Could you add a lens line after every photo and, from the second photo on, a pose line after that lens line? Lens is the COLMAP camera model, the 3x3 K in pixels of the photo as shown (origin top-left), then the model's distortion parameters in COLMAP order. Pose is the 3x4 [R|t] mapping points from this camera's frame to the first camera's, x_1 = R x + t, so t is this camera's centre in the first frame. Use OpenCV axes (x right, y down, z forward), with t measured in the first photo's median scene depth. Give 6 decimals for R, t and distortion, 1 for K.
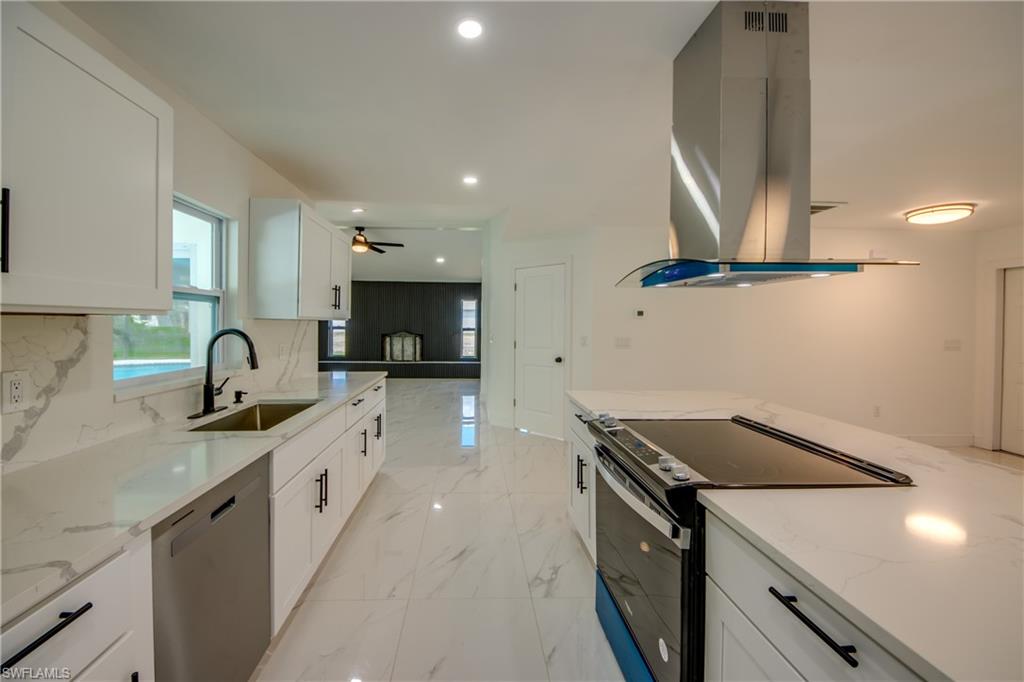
lens RADIAL K [[410.6, 0, 472.6], [0, 410.6, 325.7], [0, 0, 1]] dist [0.005834, -0.001699]
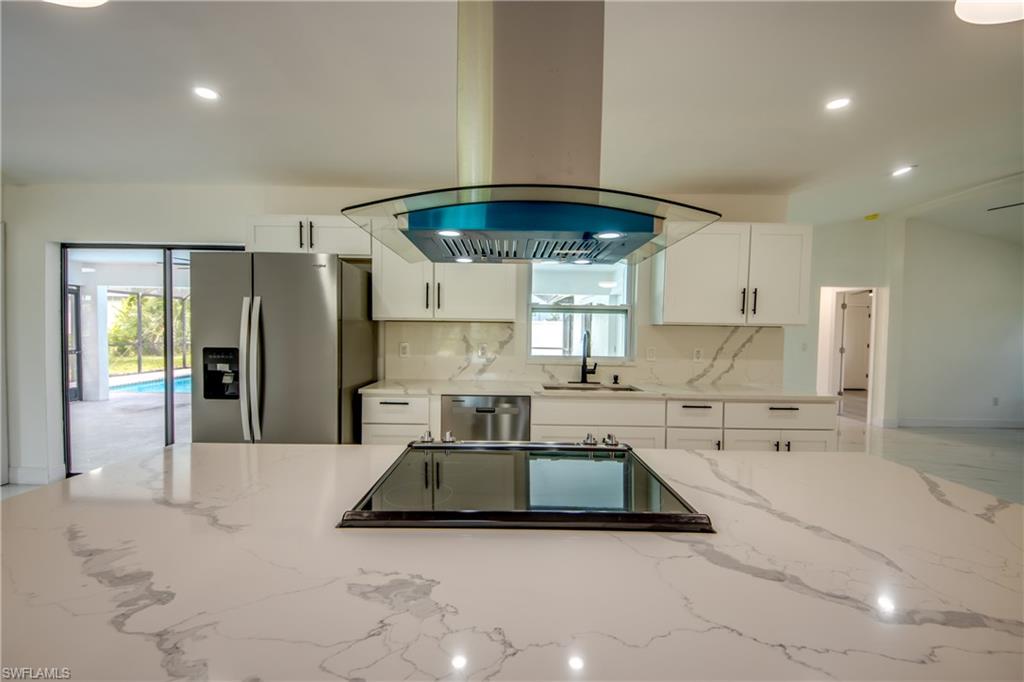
lens RADIAL K [[425.0, 0, 512.1], [0, 425.0, 340.7], [0, 0, 1]] dist [0.021011, -0.000053]
pose [[-0.016023, 0.027105, -0.999504, 1.163992], [-0.024219, 0.999329, 0.027488, 0.008403], [0.999578, 0.024647, -0.015356, 0.852839]]
